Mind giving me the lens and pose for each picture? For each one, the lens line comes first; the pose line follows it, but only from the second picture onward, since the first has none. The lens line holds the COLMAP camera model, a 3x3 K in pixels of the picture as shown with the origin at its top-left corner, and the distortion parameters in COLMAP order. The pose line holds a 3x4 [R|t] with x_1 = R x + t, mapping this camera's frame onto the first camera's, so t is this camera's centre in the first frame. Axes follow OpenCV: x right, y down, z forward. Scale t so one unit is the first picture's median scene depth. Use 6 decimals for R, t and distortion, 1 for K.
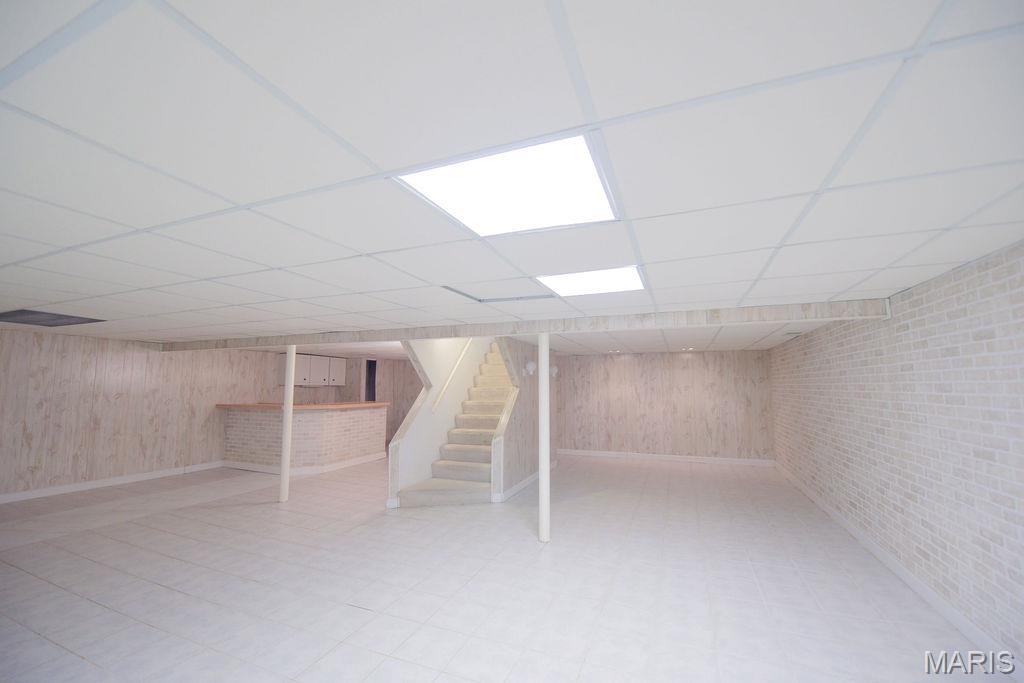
lens RADIAL K [[412.3, 0, 515.0], [0, 412.3, 341.1], [0, 0, 1]] dist [-0.018234, -0.001372]
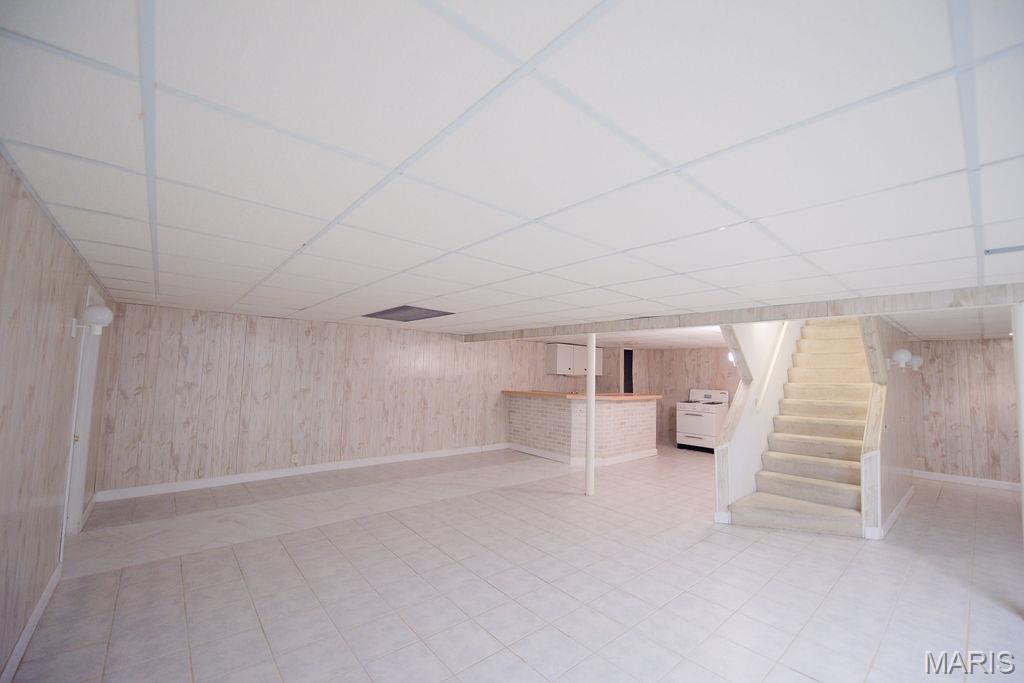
lens RADIAL K [[412.3, 0, 510.0], [0, 412.3, 339.9], [0, 0, 1]] dist [-0.018234, -0.001372]
pose [[0.883880, -0.015368, -0.467461, -0.210149], [0.024479, 0.999610, 0.013422, 0.005711], [0.467073, -0.023307, 0.883912, 0.045850]]
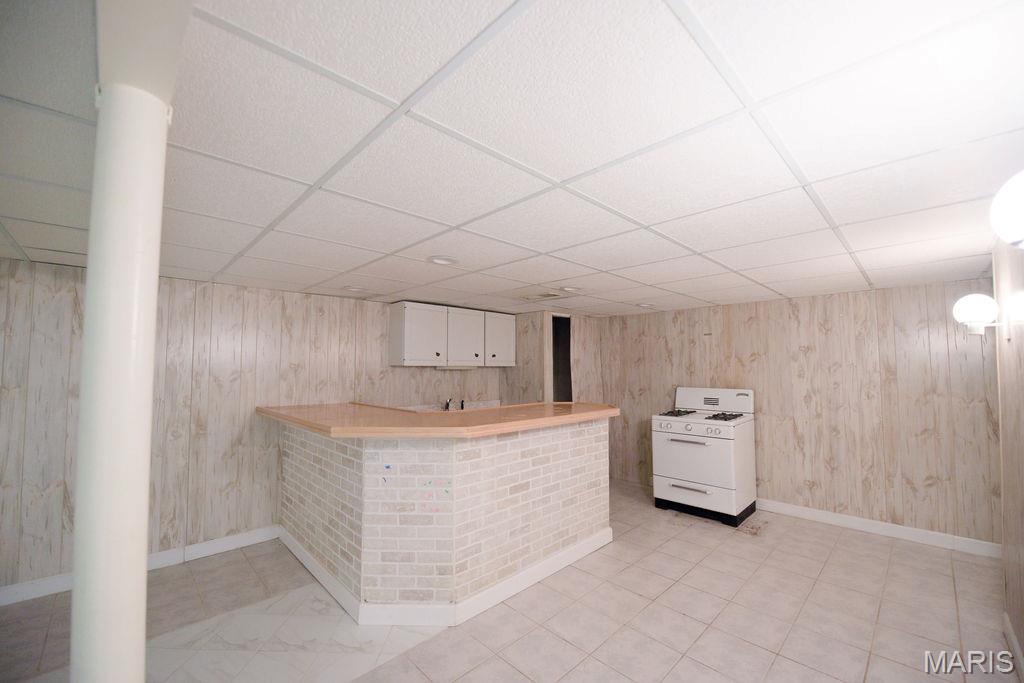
lens RADIAL K [[412.3, 0, 511.9], [0, 412.3, 340.2], [0, 0, 1]] dist [-0.018234, -0.001372]
pose [[0.913923, -0.028112, -0.404912, -0.287974], [0.045216, 0.998441, 0.032737, 0.080807], [0.403360, -0.048227, 0.913769, 0.734251]]
